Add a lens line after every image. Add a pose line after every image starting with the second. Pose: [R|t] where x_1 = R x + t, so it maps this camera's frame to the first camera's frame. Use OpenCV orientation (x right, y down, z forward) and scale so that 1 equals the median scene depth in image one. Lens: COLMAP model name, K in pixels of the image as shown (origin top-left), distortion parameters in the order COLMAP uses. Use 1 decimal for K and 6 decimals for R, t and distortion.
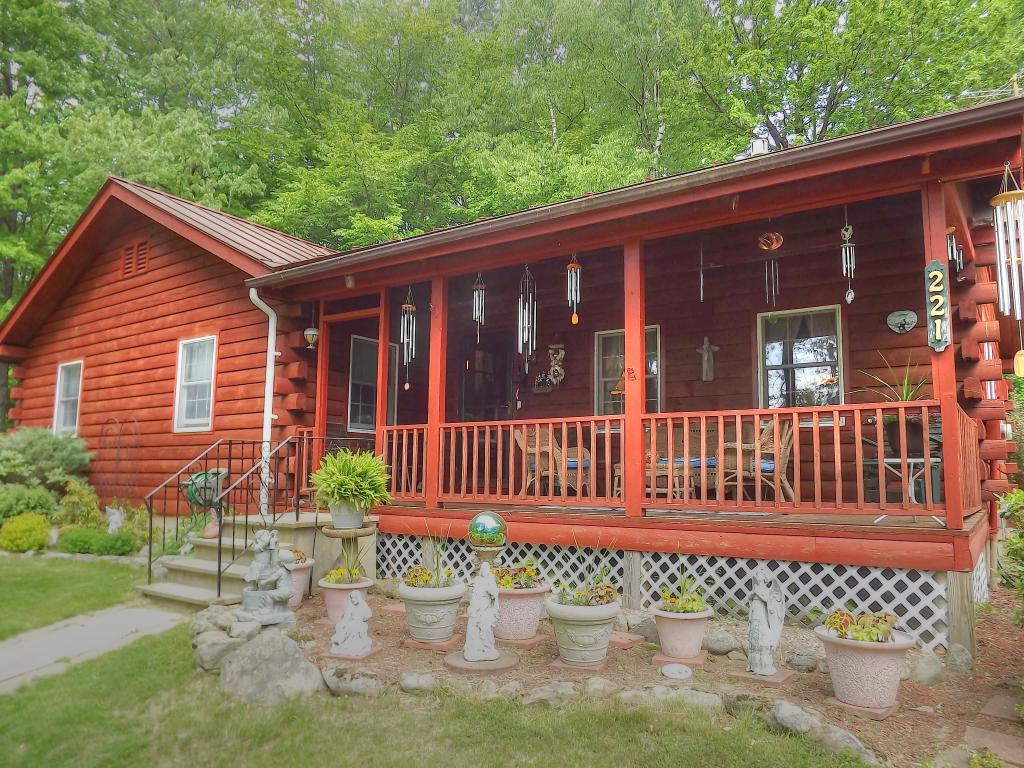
lens RADIAL K [[726.6, 0, 512.8], [0, 726.6, 407.0], [0, 0, 1]] dist [-0.063165, -0.000127]
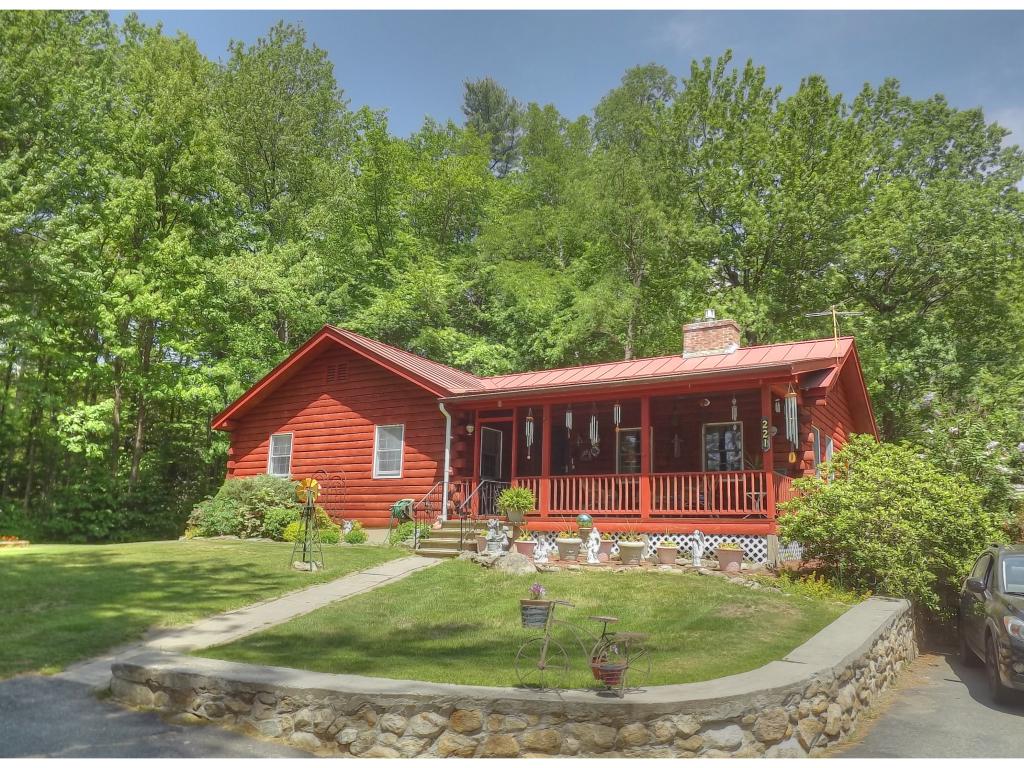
lens RADIAL K [[726.6, 0, 512.8], [0, 726.6, 407.0], [0, 0, 1]] dist [-0.063165, -0.000127]
pose [[0.998682, 0.028912, 0.042403, -0.297463], [-0.025222, 0.996052, -0.085118, 0.005159], [-0.044697, 0.083936, 0.995468, -1.072511]]
